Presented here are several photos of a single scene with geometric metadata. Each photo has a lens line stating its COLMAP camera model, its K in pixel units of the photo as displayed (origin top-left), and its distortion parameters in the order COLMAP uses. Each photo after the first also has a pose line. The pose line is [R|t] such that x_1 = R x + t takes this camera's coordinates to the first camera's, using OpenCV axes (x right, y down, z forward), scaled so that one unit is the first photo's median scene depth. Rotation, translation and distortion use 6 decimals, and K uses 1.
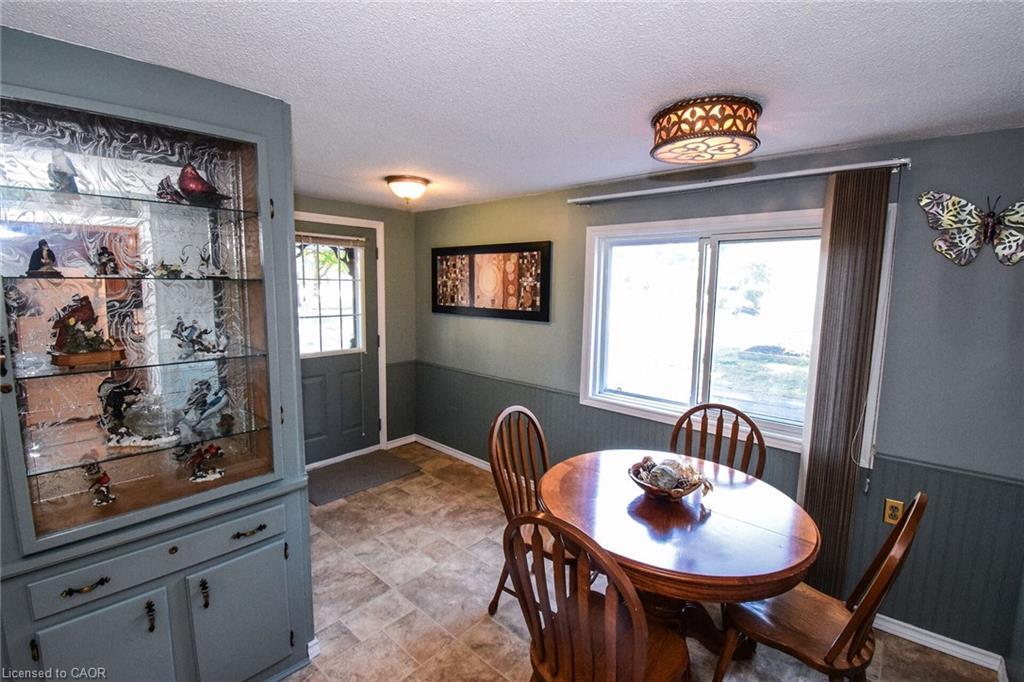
lens RADIAL K [[449.6, 0, 514.7], [0, 449.6, 341.1], [0, 0, 1]] dist [-0.022070, -0.001040]
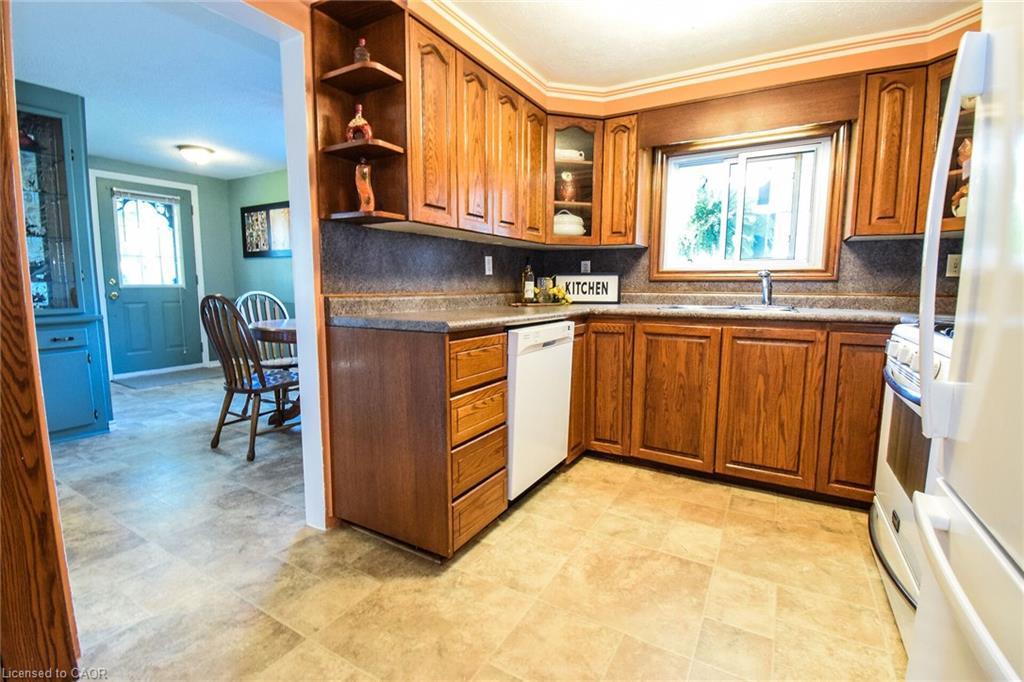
lens RADIAL K [[456.7, 0, 508.9], [0, 456.7, 337.9], [0, 0, 1]] dist [0.008647, -0.018065]
pose [[0.982480, -0.032320, 0.183546, 0.374702], [0.032653, 0.999466, 0.001210, 0.224244], [-0.183487, 0.004805, 0.983010, -0.503127]]
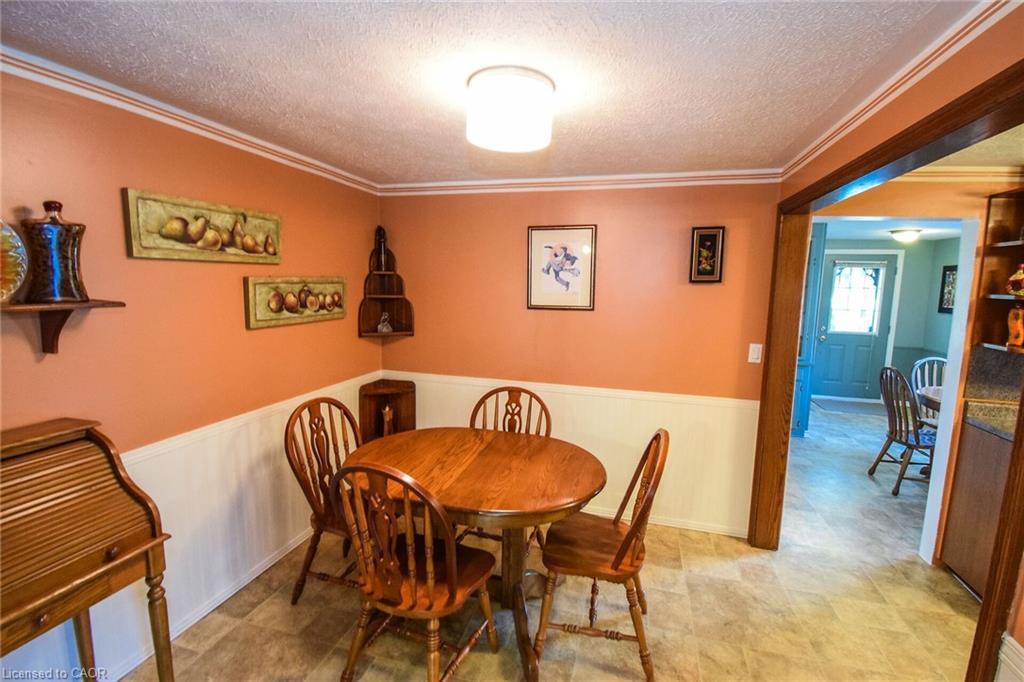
lens RADIAL K [[456.7, 0, 523.7], [0, 456.7, 341.8], [0, 0, 1]] dist [0.008647, -0.018065]
pose [[0.454290, 0.103139, -0.884863, 0.570435], [-0.120853, 0.991228, 0.053491, 0.123798], [0.882618, 0.082638, 0.462770, -0.896941]]
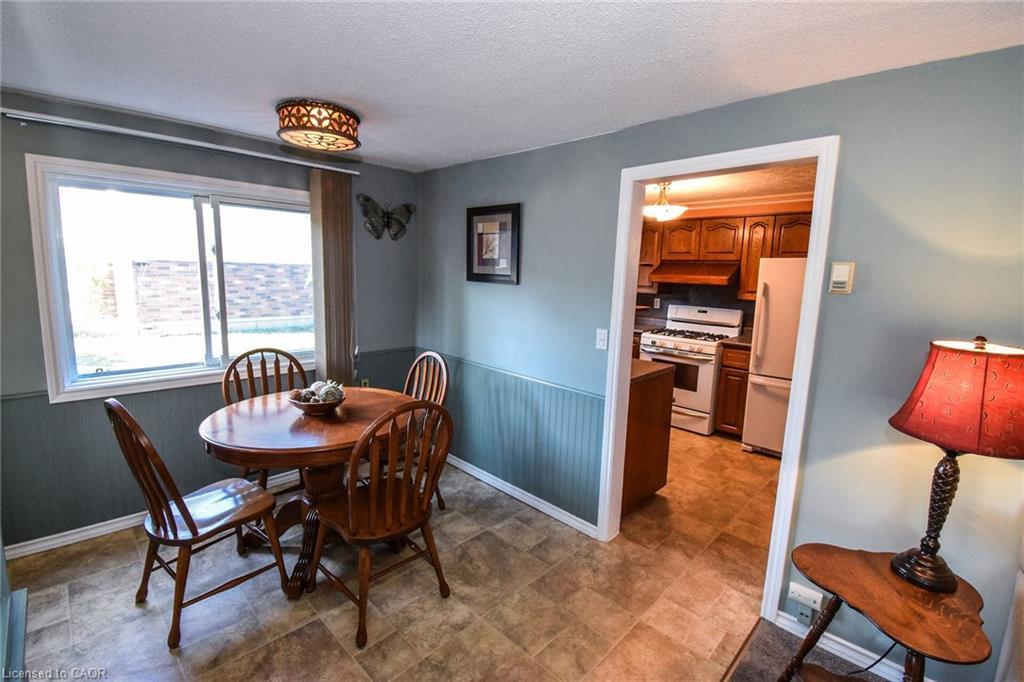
lens RADIAL K [[456.7, 0, 517.0], [0, 456.7, 336.6], [0, 0, 1]] dist [0.008647, -0.018065]
pose [[0.048189, -0.158787, 0.986136, -0.475209], [0.090909, 0.983883, 0.153982, -0.008967], [-0.994693, 0.082228, 0.061847, 0.191811]]
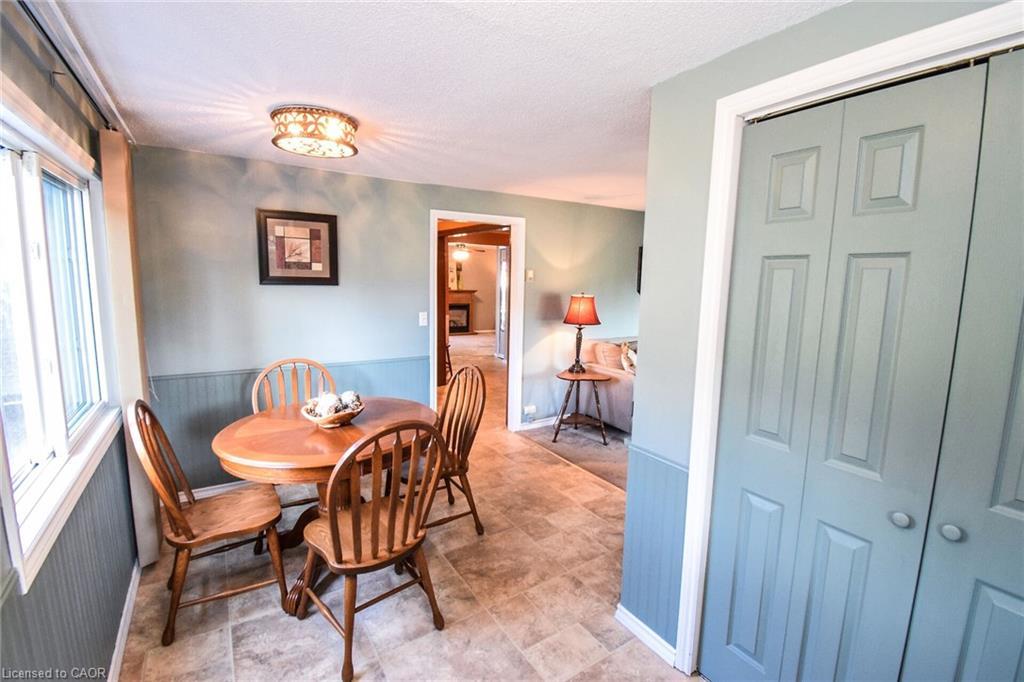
lens RADIAL K [[456.7, 0, 515.8], [0, 456.7, 337.8], [0, 0, 1]] dist [0.008647, -0.018065]
pose [[-0.962856, -0.074690, 0.259480, -0.251909], [-0.007119, 0.967669, 0.252122, -0.115560], [-0.269922, 0.240910, -0.932258, 1.080746]]
